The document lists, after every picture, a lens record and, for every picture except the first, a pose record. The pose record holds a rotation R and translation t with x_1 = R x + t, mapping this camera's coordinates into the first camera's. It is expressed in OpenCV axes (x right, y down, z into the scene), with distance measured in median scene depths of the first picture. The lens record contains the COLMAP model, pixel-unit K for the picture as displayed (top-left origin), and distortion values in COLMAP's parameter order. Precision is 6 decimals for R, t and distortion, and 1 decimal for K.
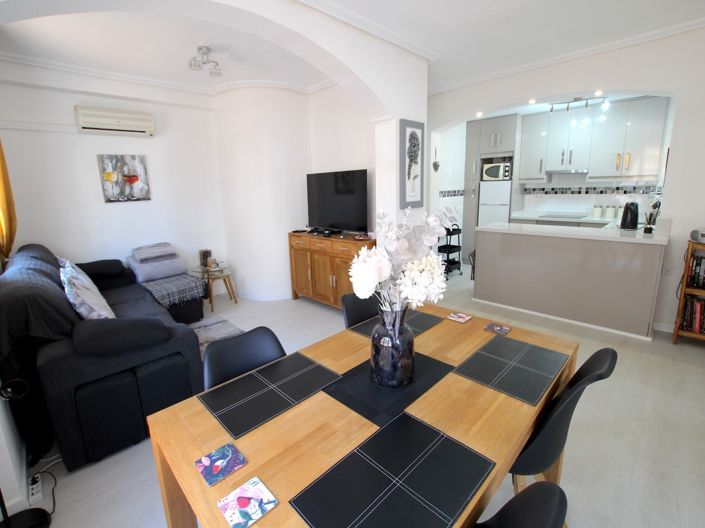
lens RADIAL K [[334.6, 0, 352.5], [0, 334.6, 264.0], [0, 0, 1]] dist [-0.027833, 0.000552]
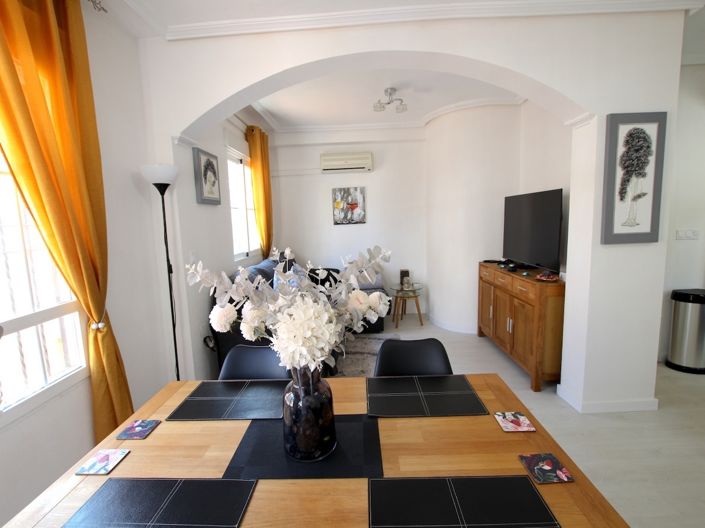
lens RADIAL K [[334.6, 0, 352.5], [0, 334.6, 264.0], [0, 0, 1]] dist [-0.027833, 0.000552]
pose [[0.677968, 0.101856, -0.728001, 0.278455], [-0.145668, 0.989330, 0.002762, -0.048009], [0.720514, 0.104174, 0.685571, 0.165246]]
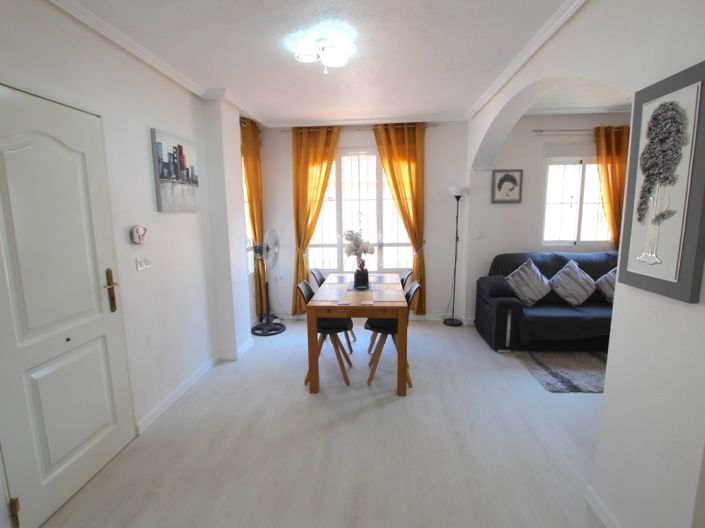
lens RADIAL K [[334.6, 0, 352.5], [0, 334.6, 264.0], [0, 0, 1]] dist [-0.027833, 0.000552]
pose [[-0.771230, 0.147430, -0.619249, 0.690062], [-0.099817, 0.932766, 0.346386, -0.294394], [0.628682, 0.328955, -0.704661, 1.024181]]
